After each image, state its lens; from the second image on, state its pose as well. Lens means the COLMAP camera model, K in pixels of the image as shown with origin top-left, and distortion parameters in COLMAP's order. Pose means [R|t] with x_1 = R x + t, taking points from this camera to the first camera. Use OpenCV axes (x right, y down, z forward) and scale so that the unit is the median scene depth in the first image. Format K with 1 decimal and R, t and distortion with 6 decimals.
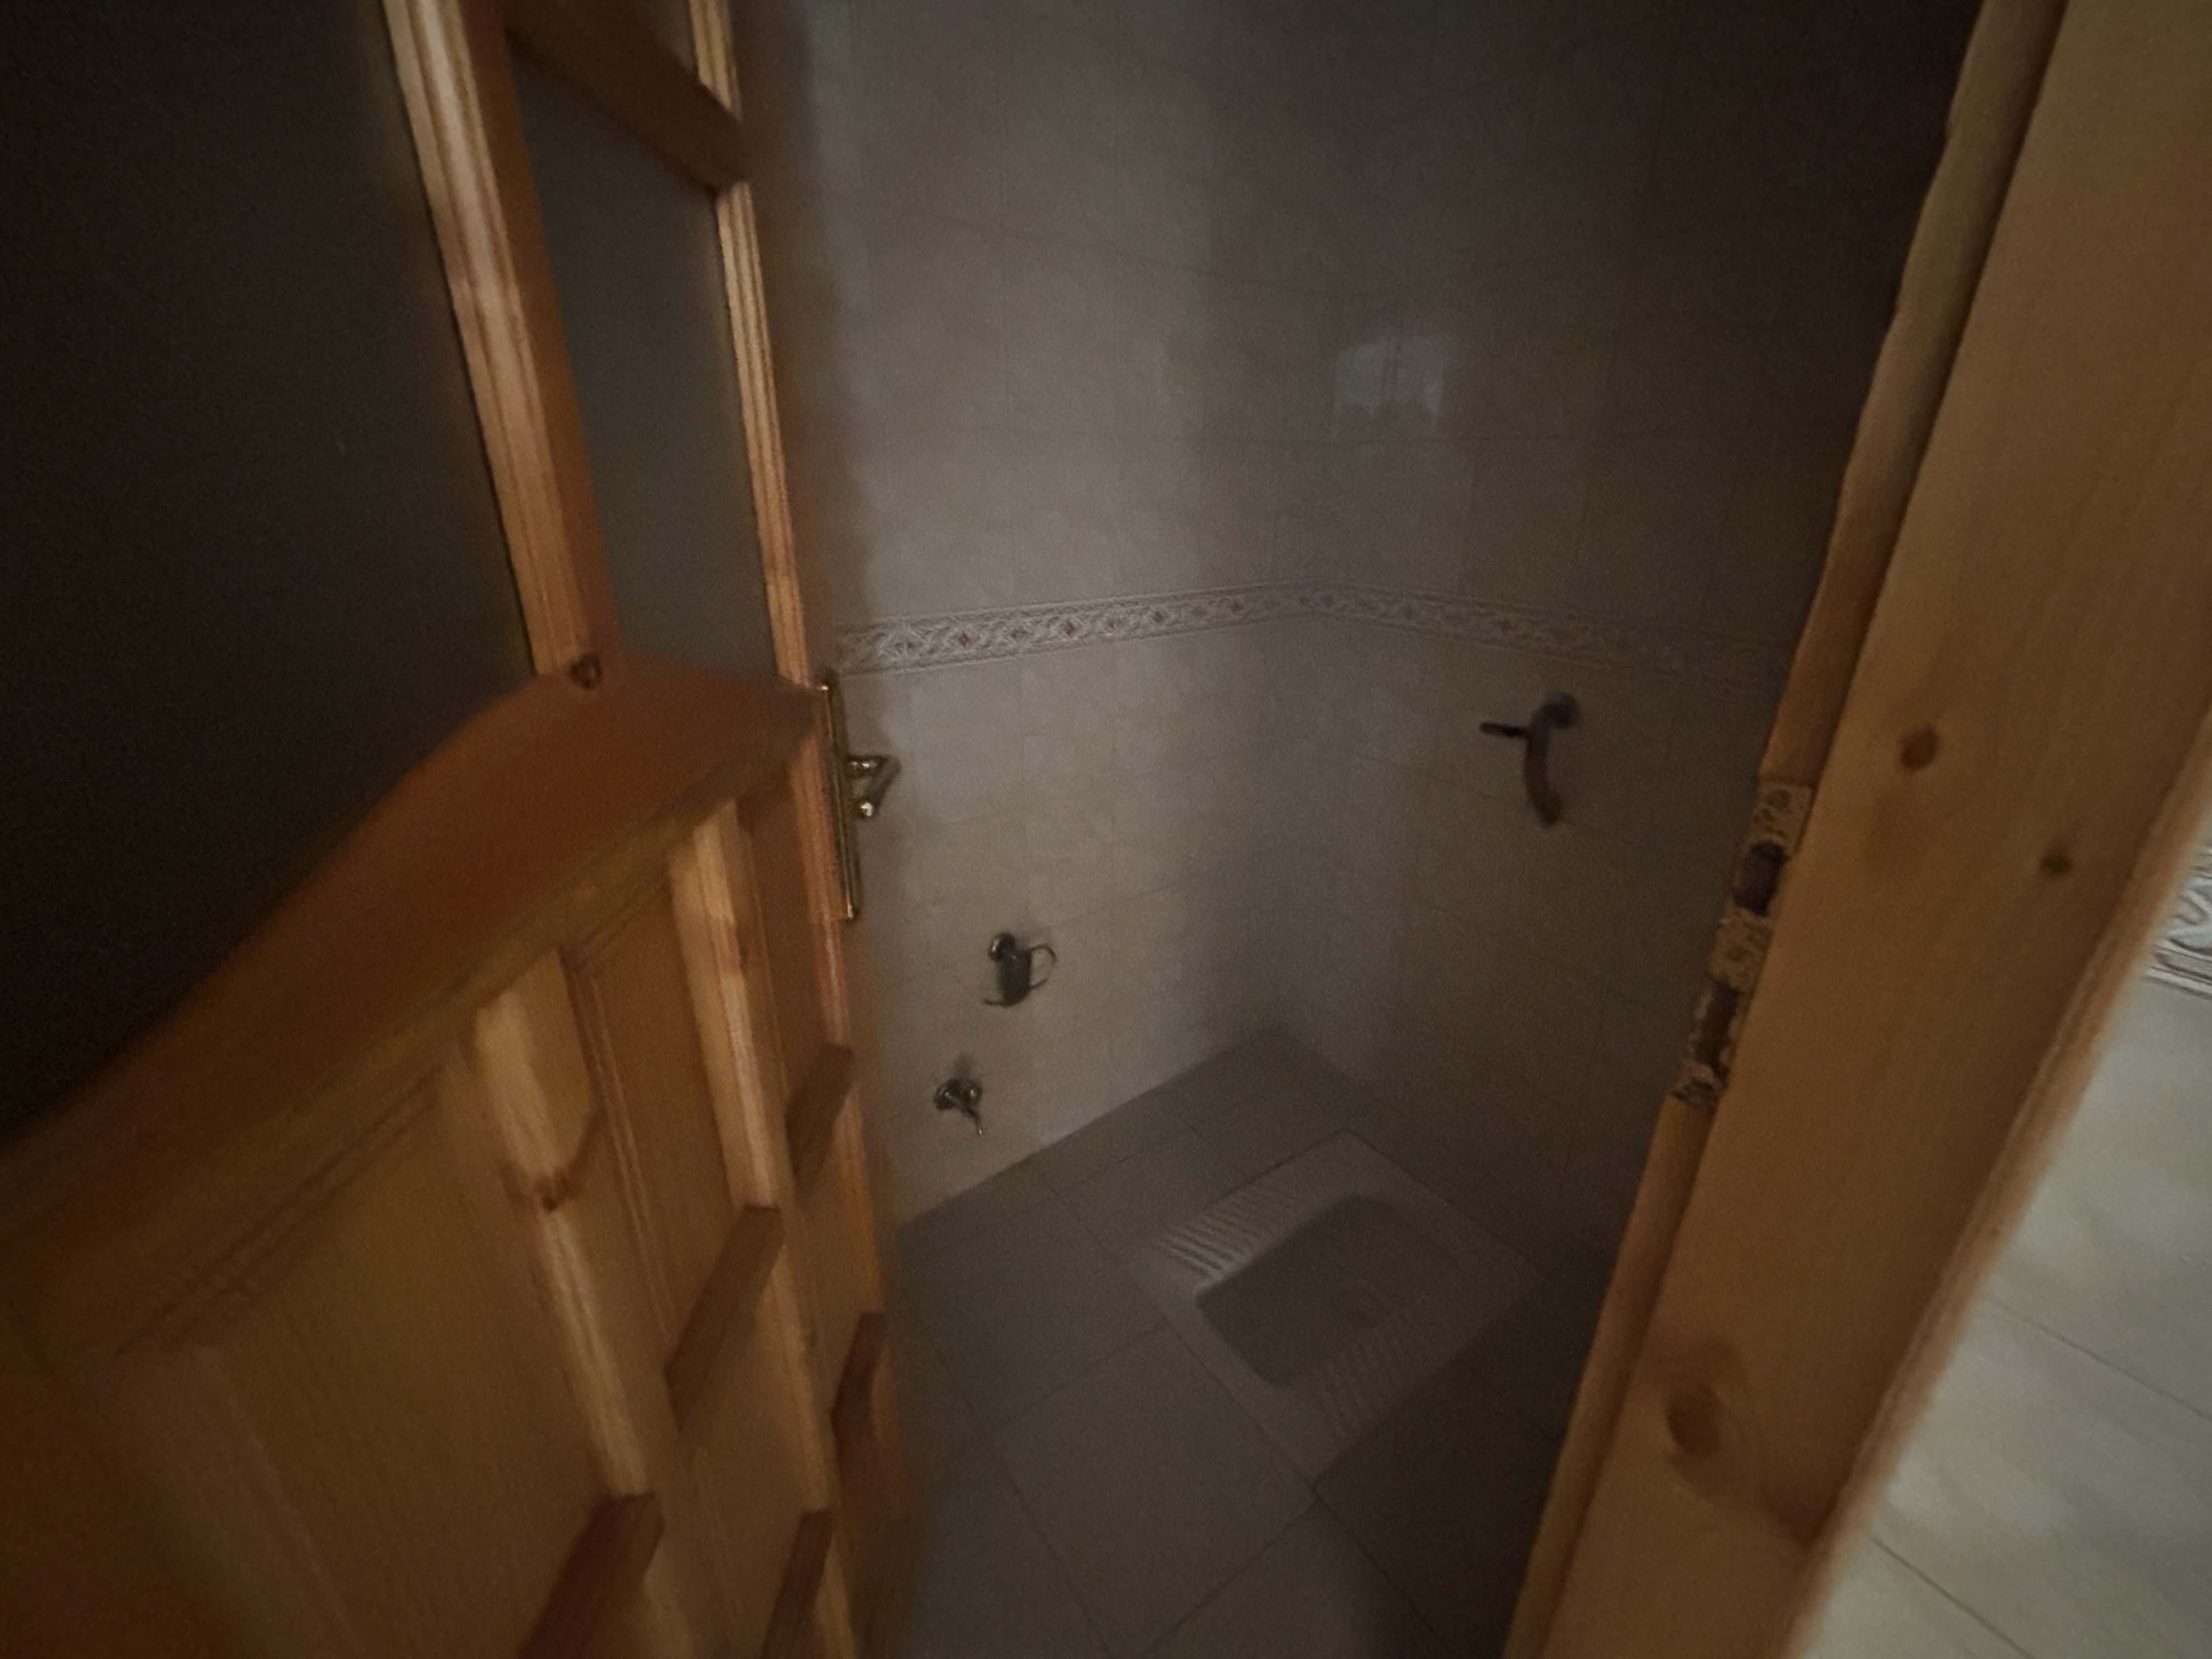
lens RADIAL K [[881.7, 0, 1109.2], [0, 881.7, 813.5], [0, 0, 1]] dist [0.021641, -0.000076]
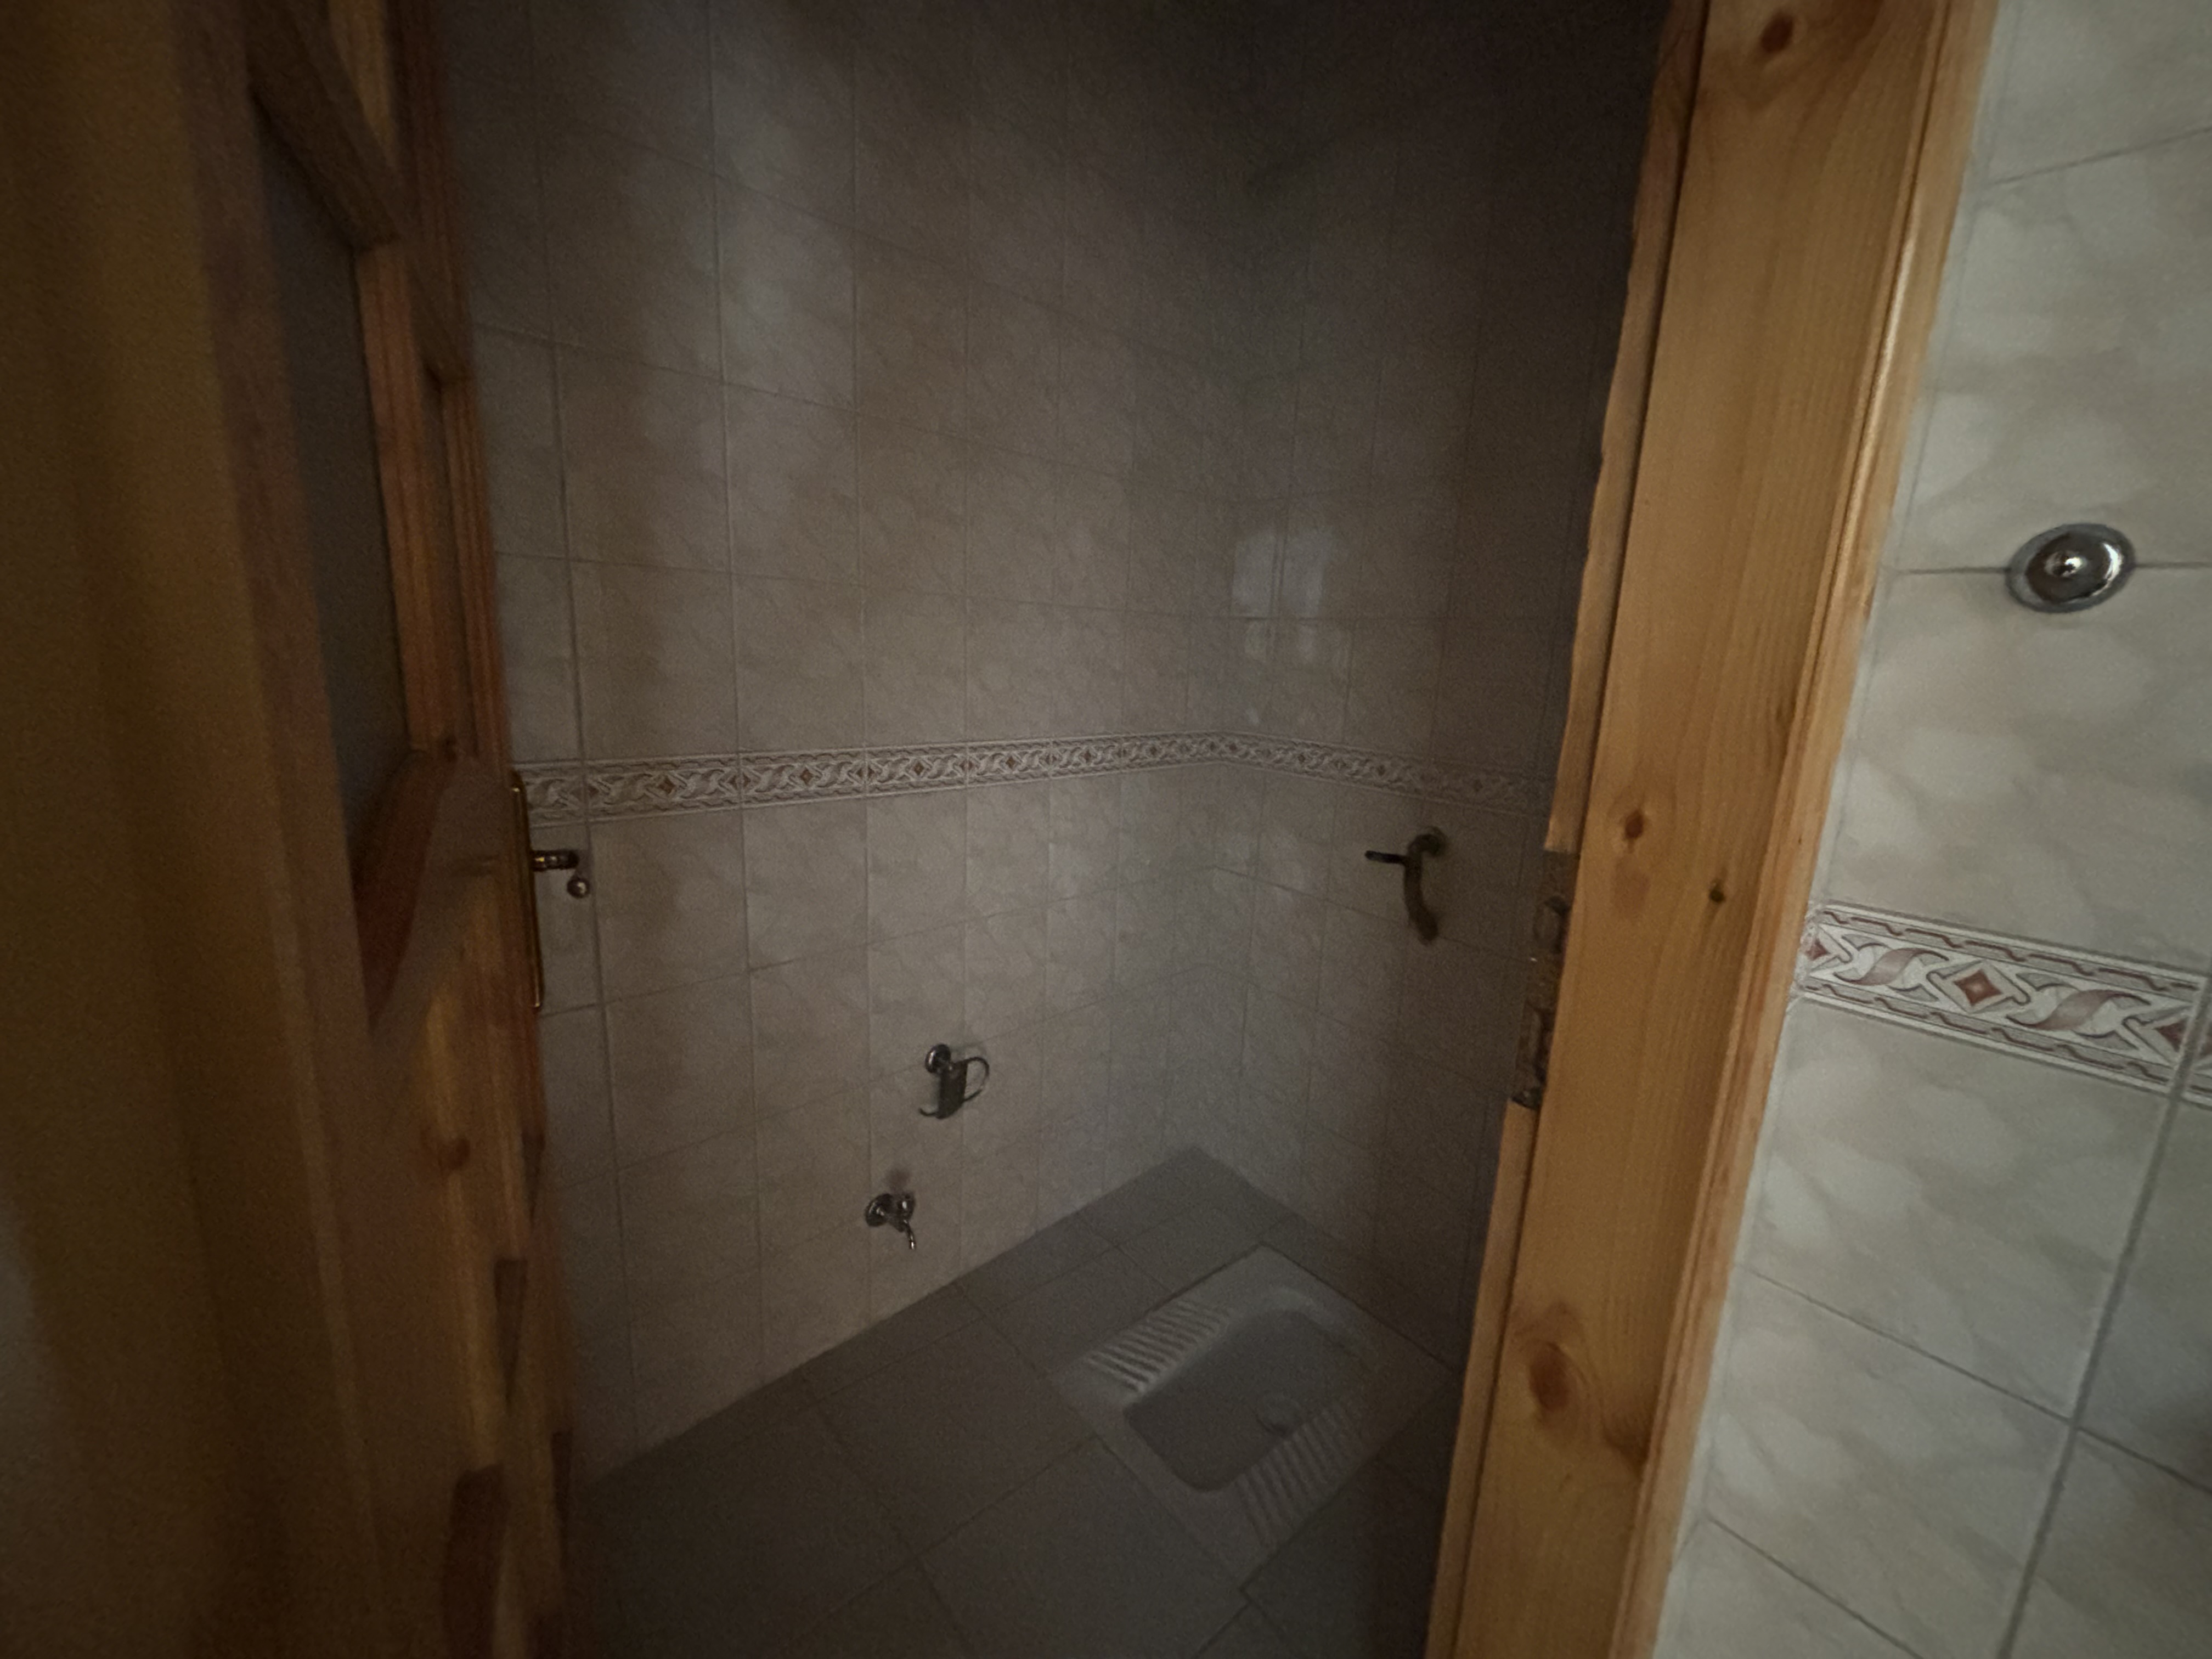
lens RADIAL K [[874.3, 0, 1106.8], [0, 874.3, 821.8], [0, 0, 1]] dist [0.012415, 0.000017]
pose [[0.994834, 0.015491, 0.100323, -0.032135], [0.000787, 0.987081, -0.160222, 0.041886], [-0.101509, 0.159474, 0.981969, -0.092197]]
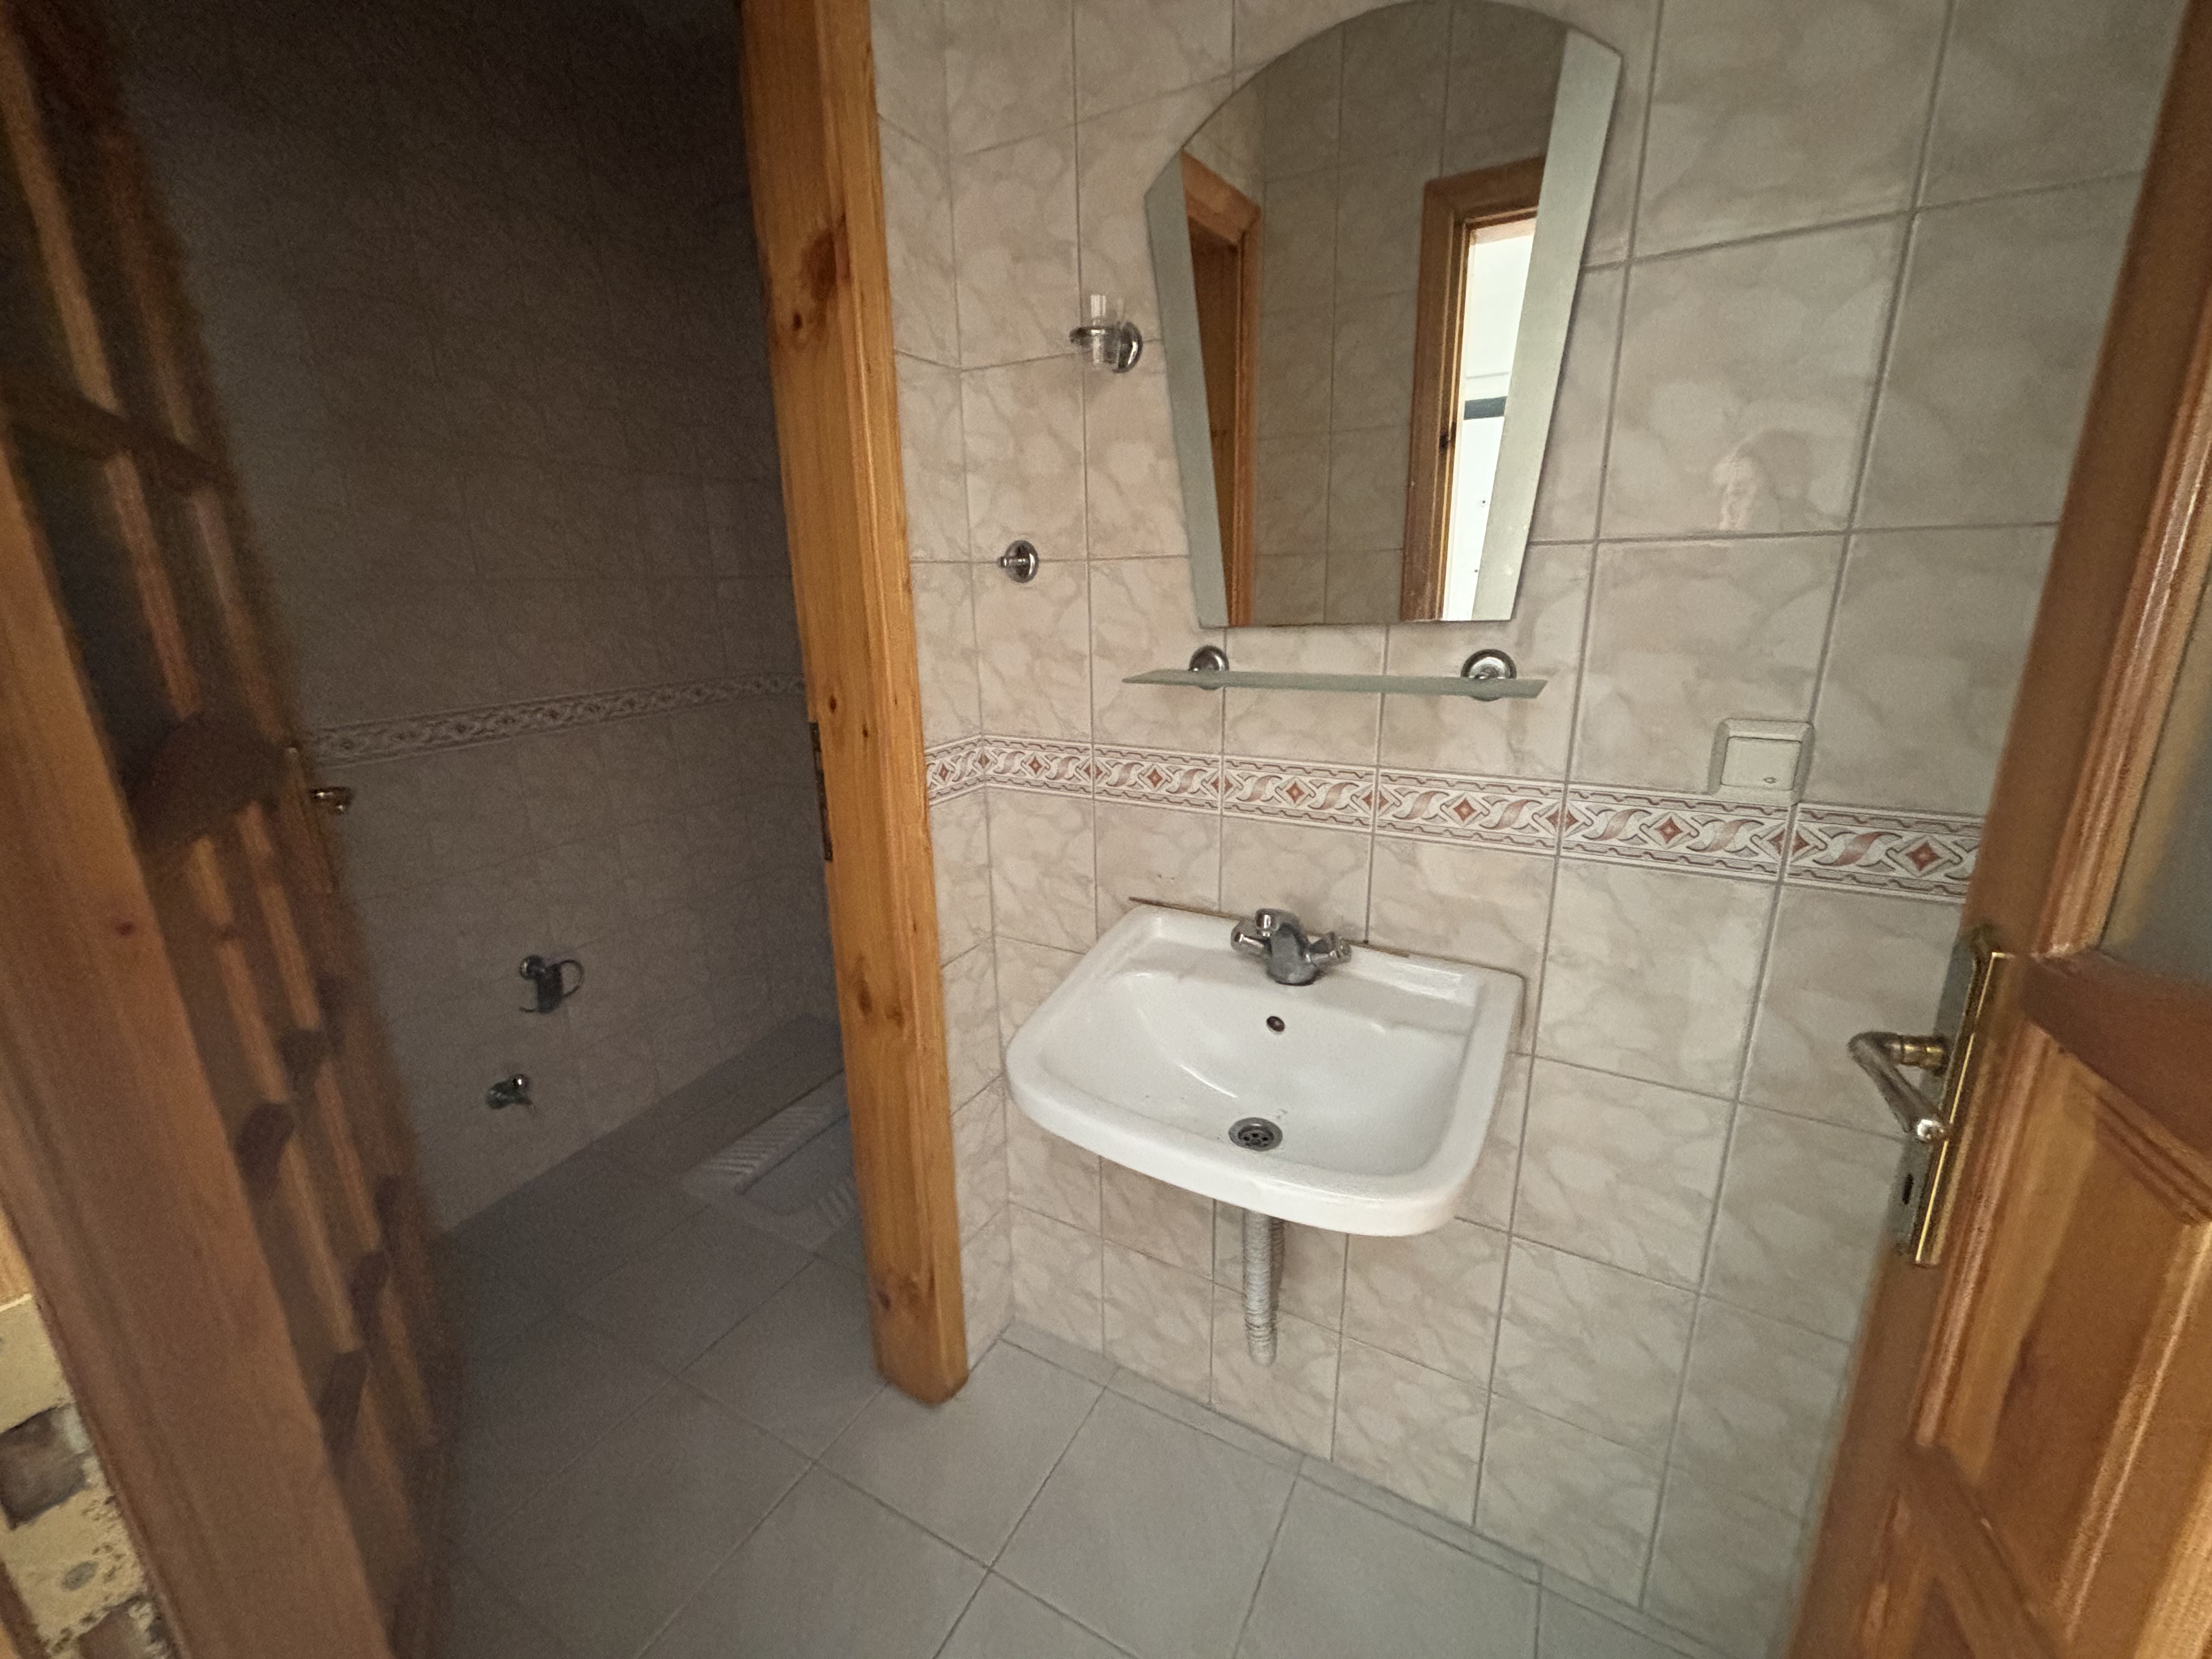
lens RADIAL K [[892.7, 0, 1097.6], [0, 892.7, 820.6], [0, 0, 1]] dist [0.001522, 0.000053]
pose [[0.898513, -0.138596, 0.416491, 0.107852], [0.178930, 0.982079, -0.059206, 0.173131], [-0.400821, 0.127720, 0.907210, -0.537295]]
